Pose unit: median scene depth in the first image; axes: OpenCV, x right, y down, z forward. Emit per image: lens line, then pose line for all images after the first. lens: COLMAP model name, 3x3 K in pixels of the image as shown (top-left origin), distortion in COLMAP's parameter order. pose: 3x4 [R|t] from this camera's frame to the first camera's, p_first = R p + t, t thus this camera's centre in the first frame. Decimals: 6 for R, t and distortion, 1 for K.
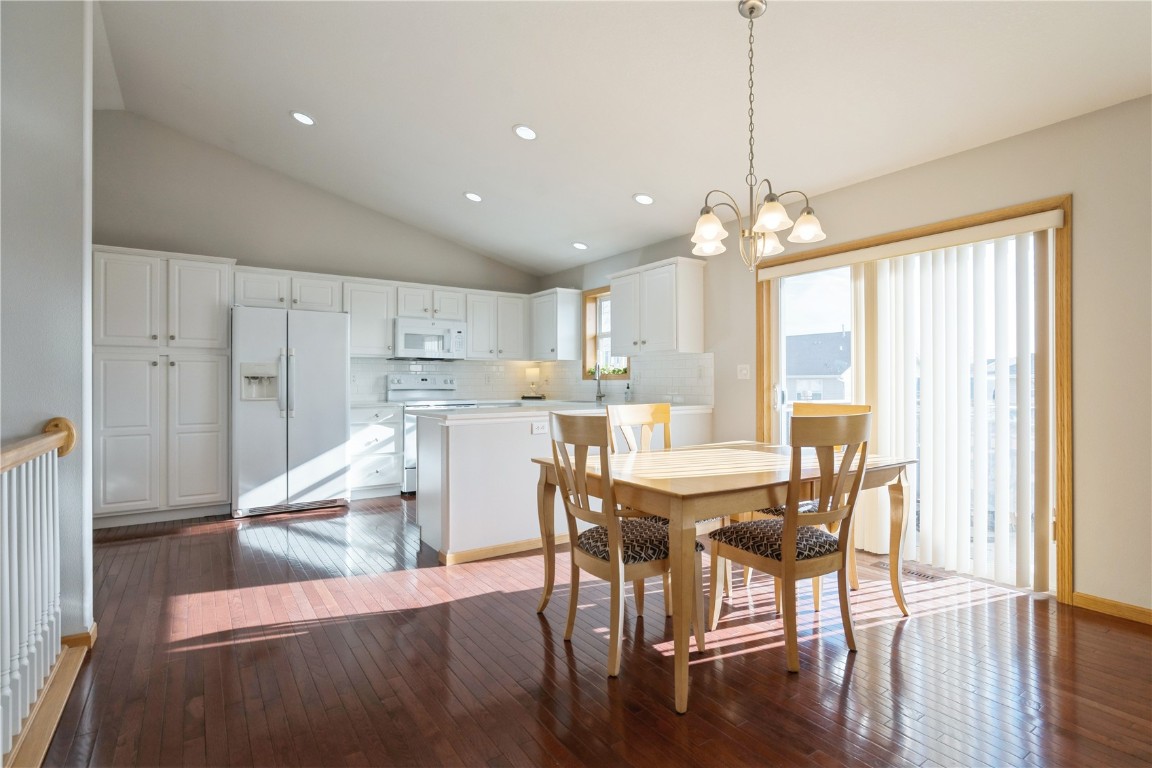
lens RADIAL K [[564.5, 0, 578.4], [0, 564.5, 379.5], [0, 0, 1]] dist [-0.007657, 0.000516]
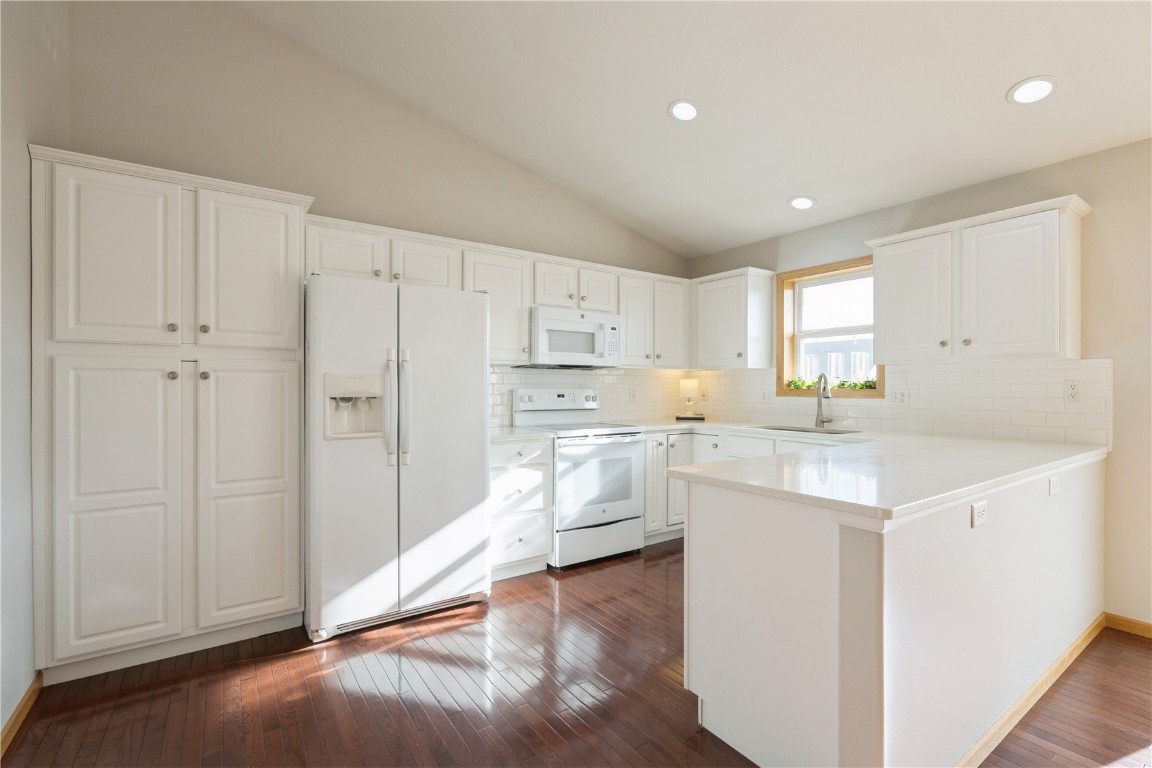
lens RADIAL K [[522.2, 0, 581.4], [0, 522.2, 387.4], [0, 0, 1]] dist [-0.006499, 0.001819]
pose [[0.999946, 0.002275, 0.010099, -0.315044], [-0.002344, 0.999974, 0.006857, -0.018401], [-0.010083, -0.006881, 0.999925, 0.427209]]
